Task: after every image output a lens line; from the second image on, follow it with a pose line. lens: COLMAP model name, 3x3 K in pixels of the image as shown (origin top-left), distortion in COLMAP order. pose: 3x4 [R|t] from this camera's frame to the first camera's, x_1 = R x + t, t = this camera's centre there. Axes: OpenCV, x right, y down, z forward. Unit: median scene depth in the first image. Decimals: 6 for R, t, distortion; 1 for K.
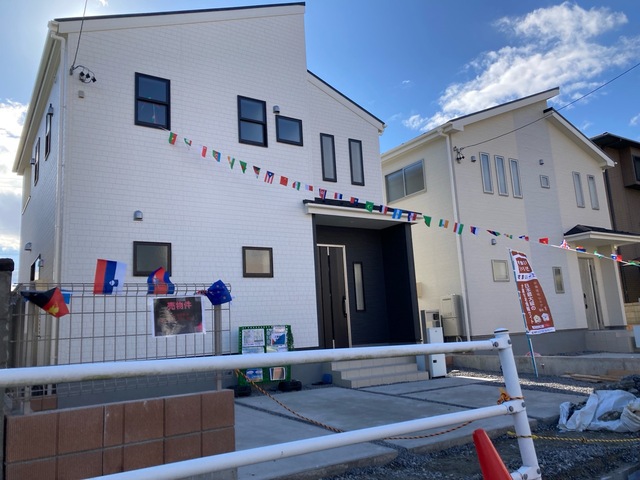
lens RADIAL K [[519.5, 0, 321.7], [0, 519.5, 237.9], [0, 0, 1]] dist [0.014455, -0.002514]
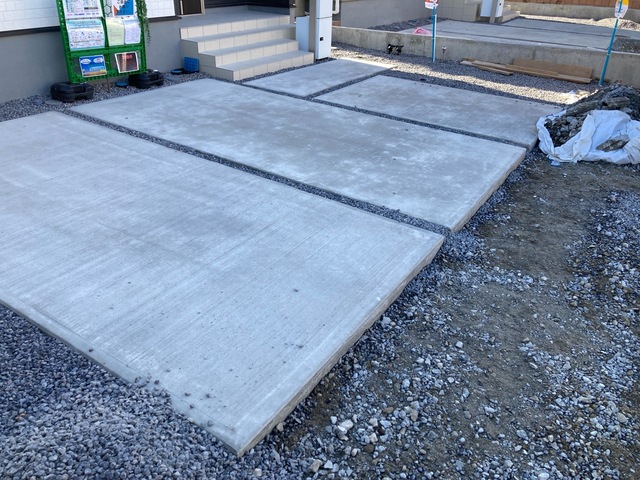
lens RADIAL K [[519.5, 0, 318.4], [0, 519.5, 237.0], [0, 0, 1]] dist [0.014455, -0.002514]
pose [[0.918585, -0.118926, 0.376906, -0.127482], [-0.136611, 0.799330, 0.585158, 0.019833], [-0.370863, -0.589006, 0.718006, 0.290625]]
